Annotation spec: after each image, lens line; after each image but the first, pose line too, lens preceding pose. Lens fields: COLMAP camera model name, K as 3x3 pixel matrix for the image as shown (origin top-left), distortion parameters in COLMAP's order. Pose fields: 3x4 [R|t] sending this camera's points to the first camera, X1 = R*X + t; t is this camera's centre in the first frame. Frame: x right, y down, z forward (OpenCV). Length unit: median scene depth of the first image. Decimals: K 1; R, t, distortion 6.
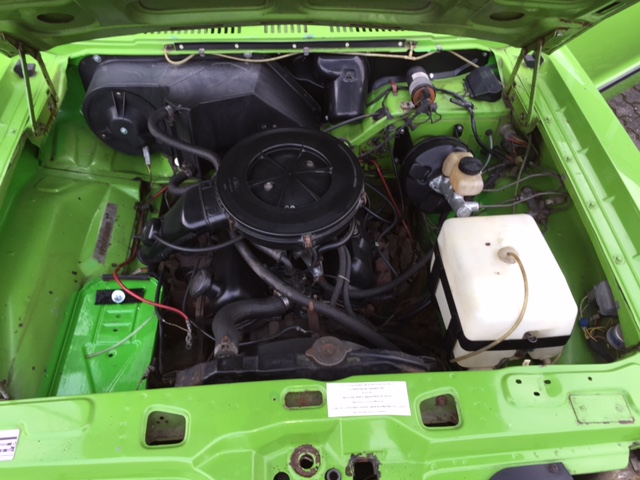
lens RADIAL K [[543.3, 0, 320.4], [0, 543.3, 246.7], [0, 0, 1]] dist [0.037178, -0.023765]
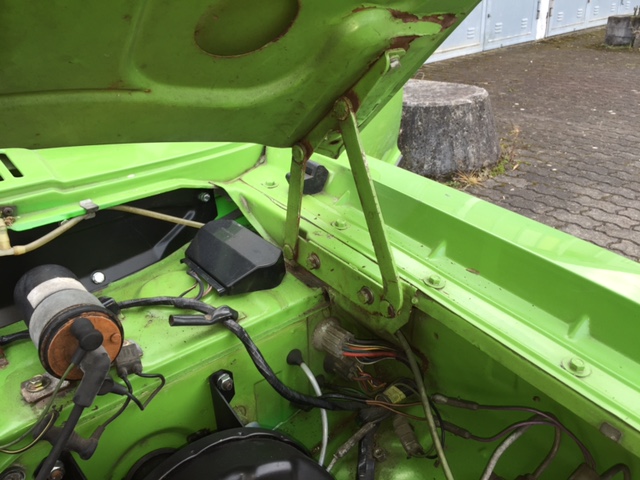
lens RADIAL K [[543.3, 0, 326.6], [0, 543.3, 238.0], [0, 0, 1]] dist [0.037178, -0.023765]
pose [[0.816627, -0.286169, 0.501227, 0.158193], [0.440591, 0.870057, -0.221087, -0.191875], [-0.372828, 0.401382, 0.836596, 0.641697]]
